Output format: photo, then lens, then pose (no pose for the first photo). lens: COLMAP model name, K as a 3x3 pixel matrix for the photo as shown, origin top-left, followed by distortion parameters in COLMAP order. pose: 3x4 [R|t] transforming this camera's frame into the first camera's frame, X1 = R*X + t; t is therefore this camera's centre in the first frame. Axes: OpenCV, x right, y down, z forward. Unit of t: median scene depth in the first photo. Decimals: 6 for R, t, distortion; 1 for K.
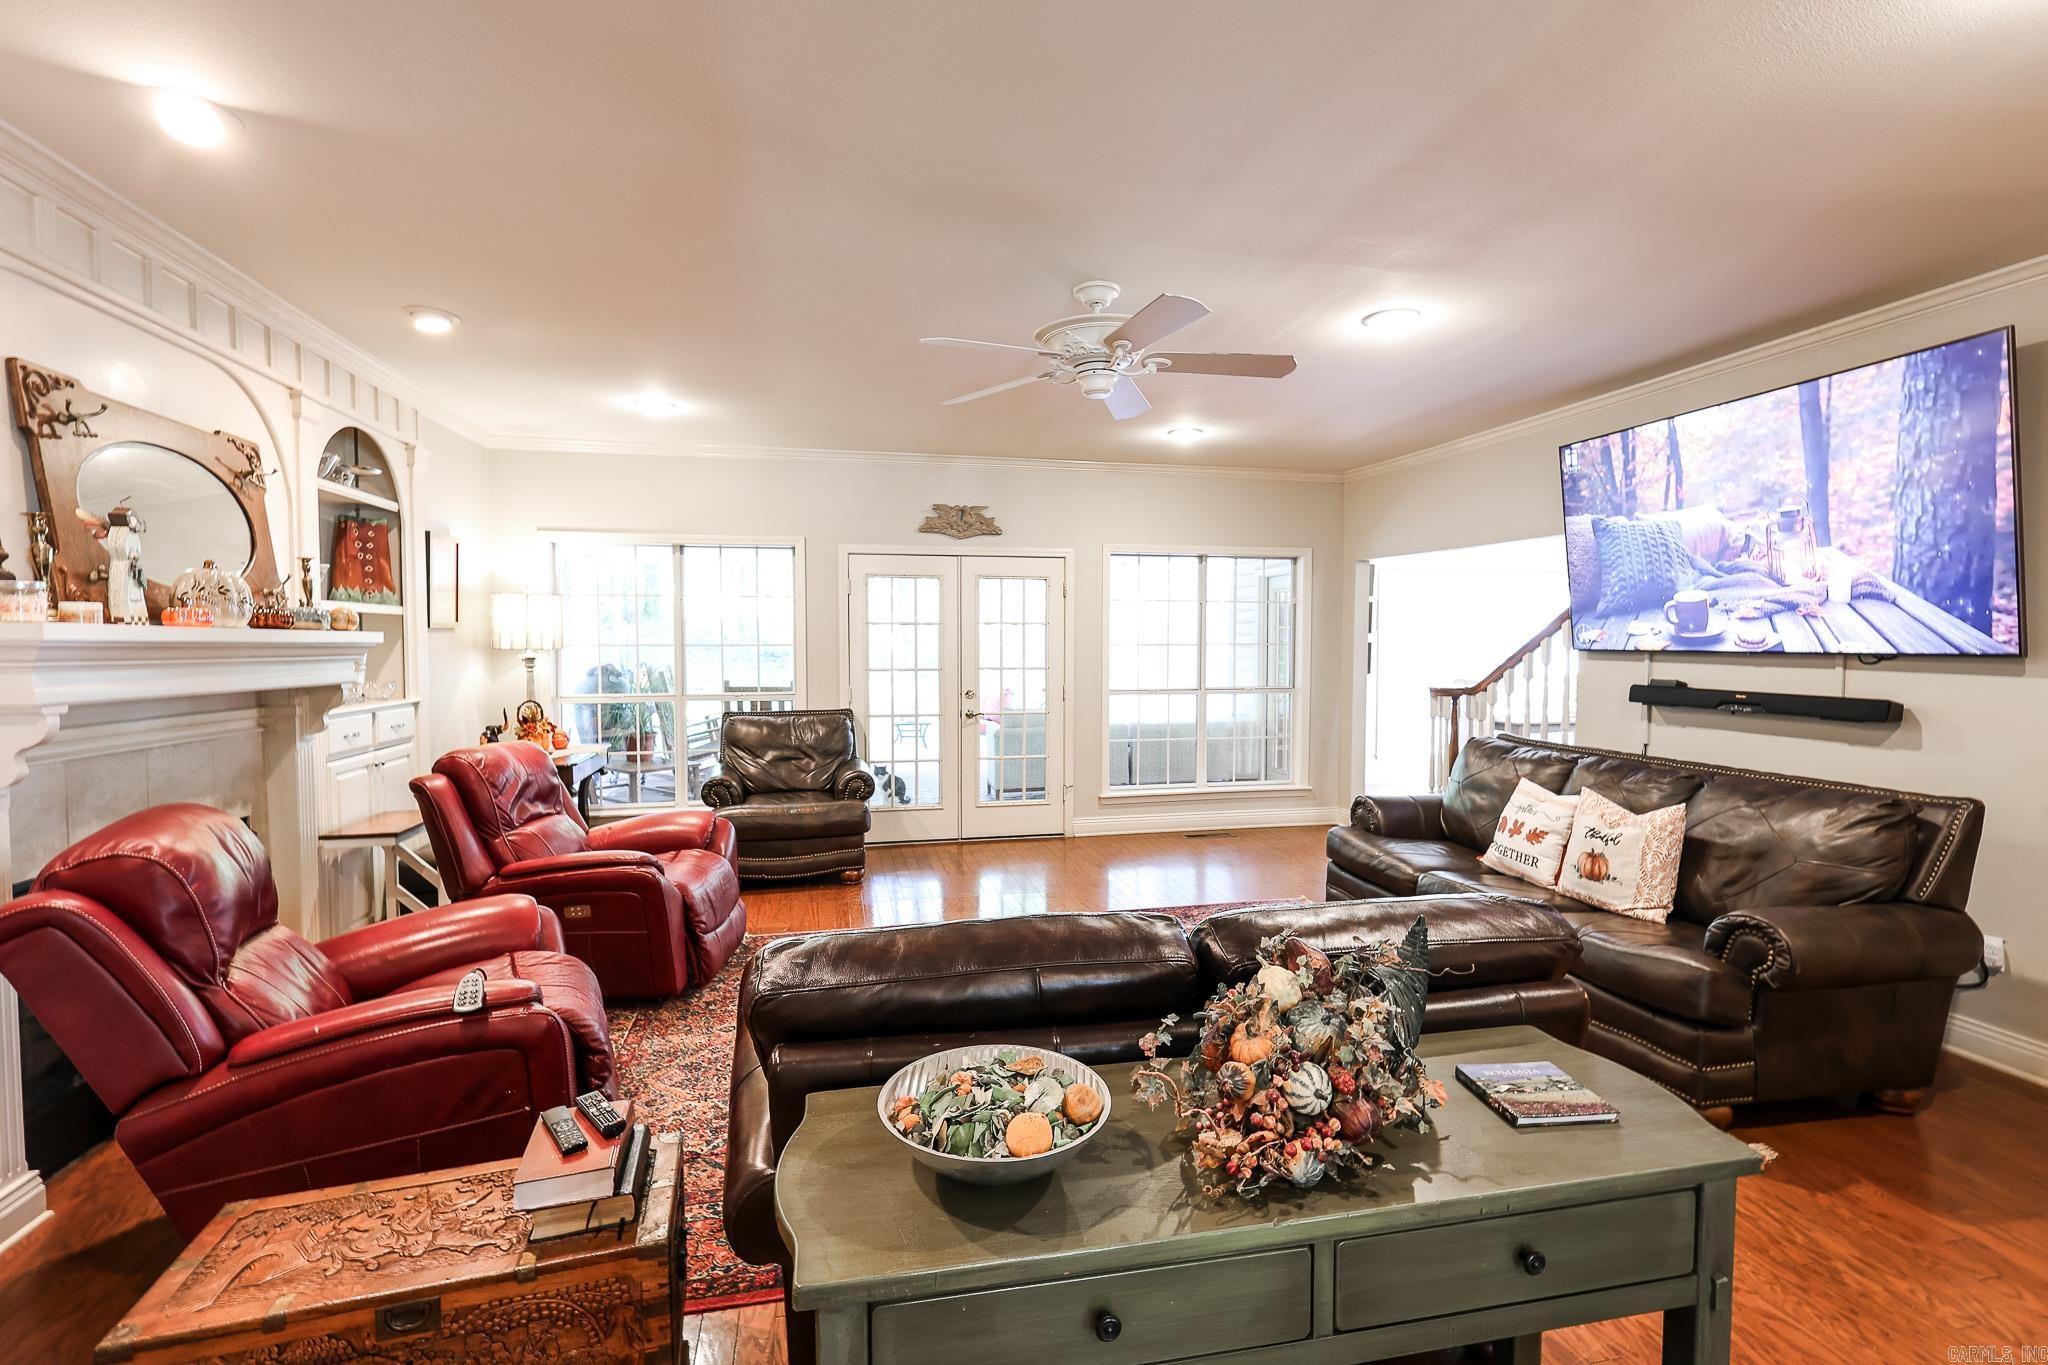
lens RADIAL K [[891.1, 0, 1016.8], [0, 891.1, 680.0], [0, 0, 1]] dist [-0.003505, 0.000500]
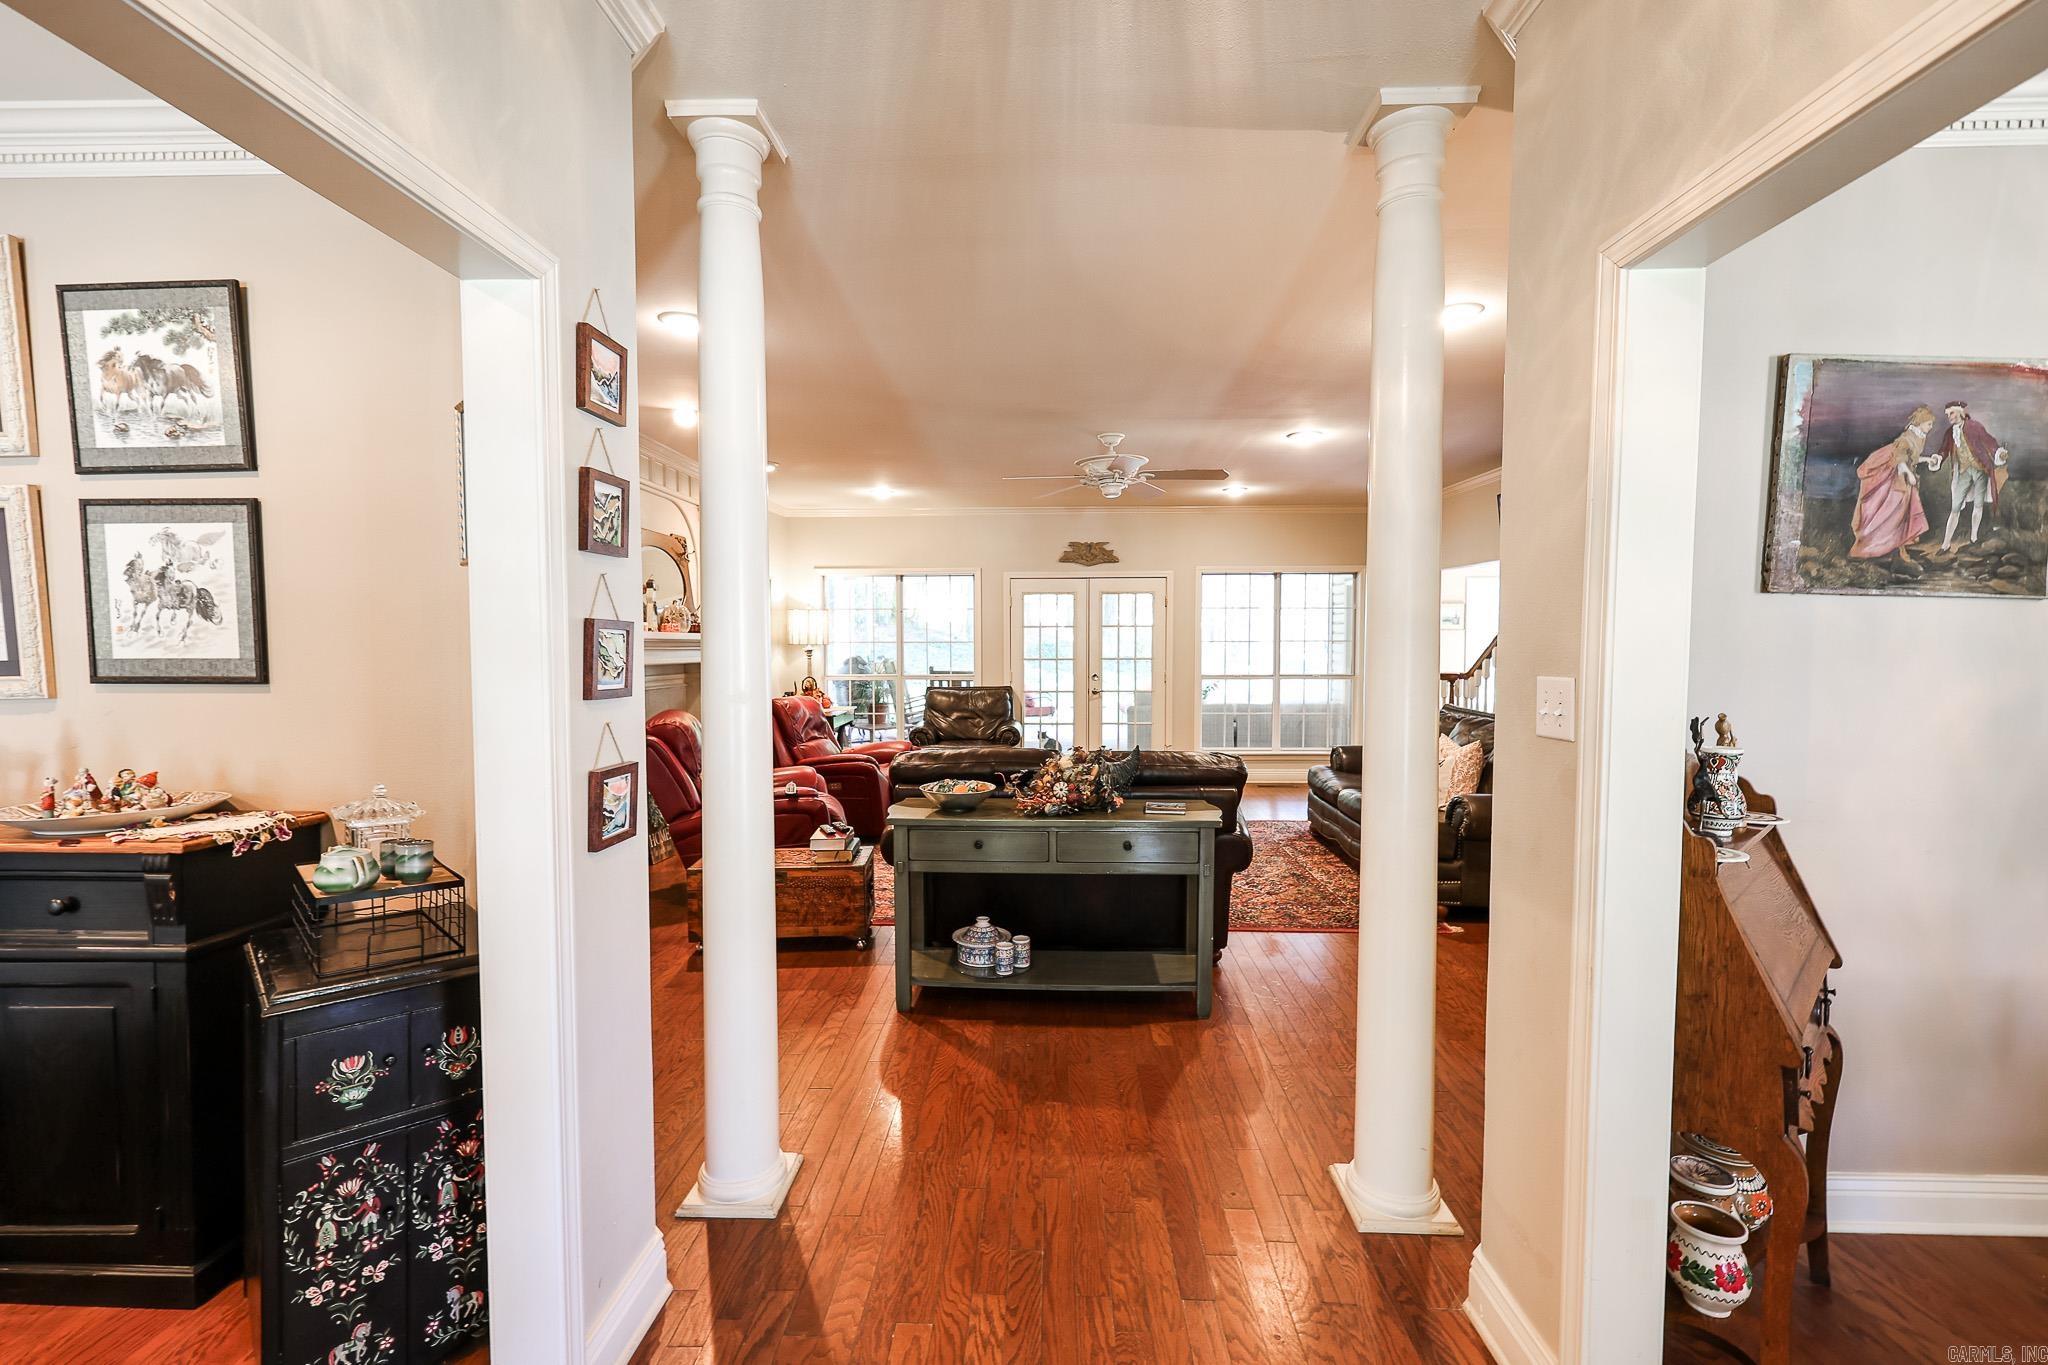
lens RADIAL K [[891.1, 0, 1039.3], [0, 891.1, 686.0], [0, 0, 1]] dist [-0.003505, 0.000500]
pose [[0.971525, 0.010363, -0.236712, 0.202536], [-0.008671, 0.999929, 0.008189, 0.020438], [0.236780, -0.005903, 0.971545, -0.397403]]
